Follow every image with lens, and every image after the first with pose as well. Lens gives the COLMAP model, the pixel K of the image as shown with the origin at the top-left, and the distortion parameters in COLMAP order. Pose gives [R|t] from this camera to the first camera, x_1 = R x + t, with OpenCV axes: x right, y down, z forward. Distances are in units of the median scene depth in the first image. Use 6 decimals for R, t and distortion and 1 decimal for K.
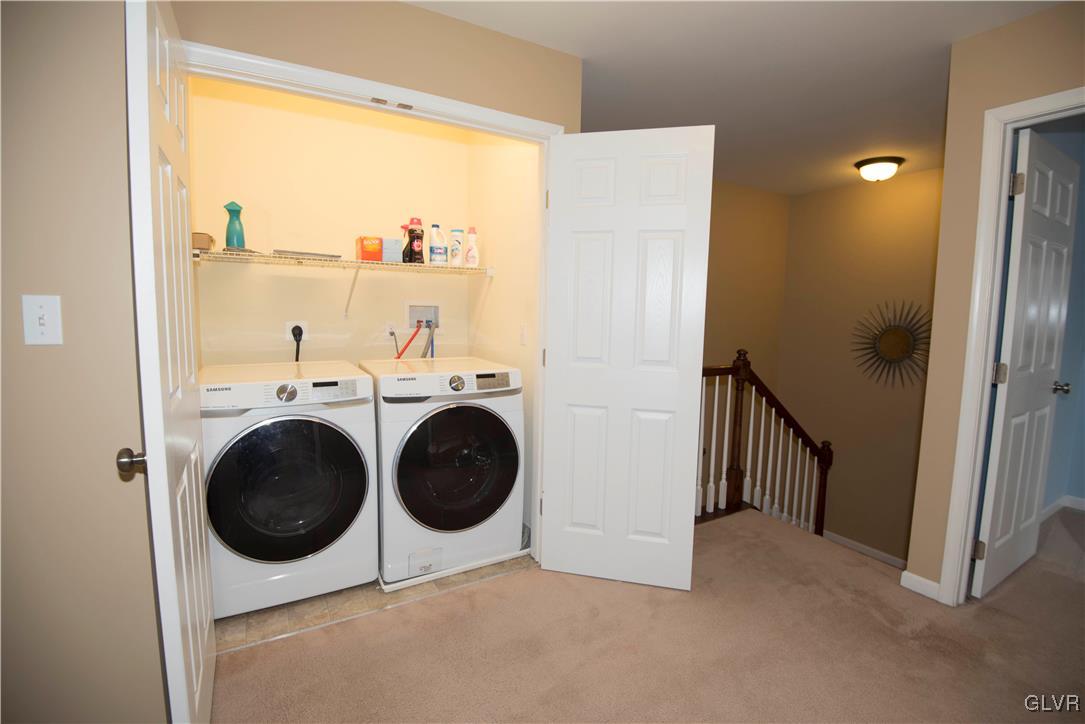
lens RADIAL K [[496.8, 0, 548.3], [0, 496.8, 358.4], [0, 0, 1]] dist [-0.016542, -0.011611]
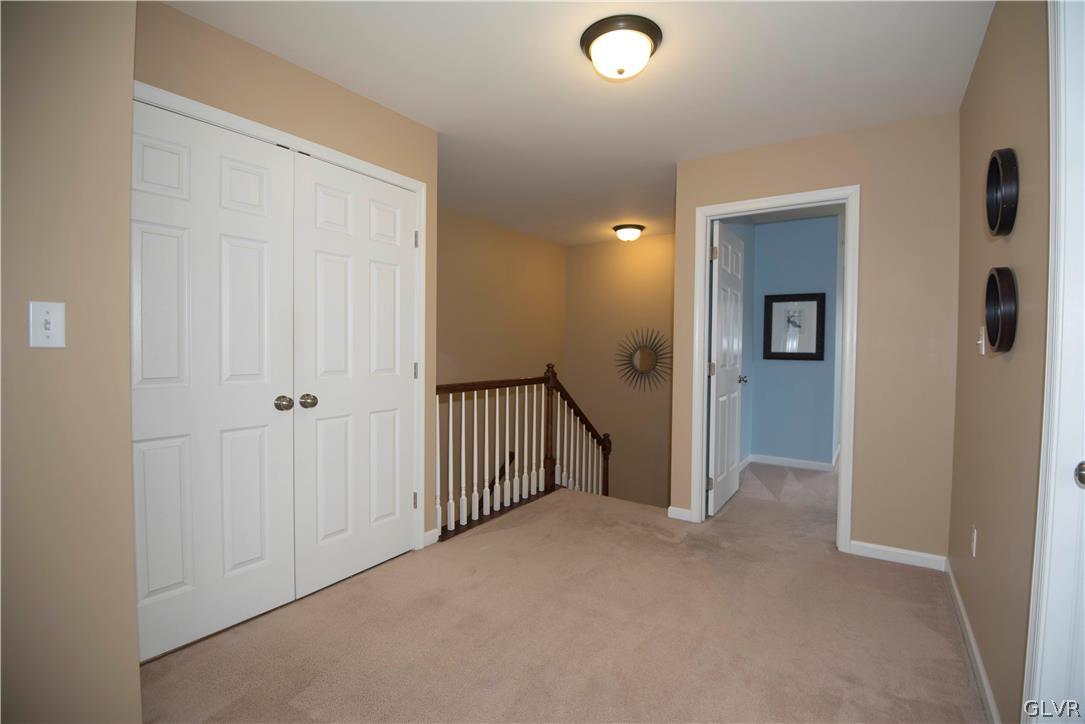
lens RADIAL K [[492.3, 0, 541.1], [0, 492.3, 357.3], [0, 0, 1]] dist [0.001226, -0.010911]
pose [[0.906164, -0.019916, 0.422457, -0.224609], [0.048444, 0.997204, -0.056900, 0.048360], [-0.420143, 0.072027, 0.904595, -0.200410]]
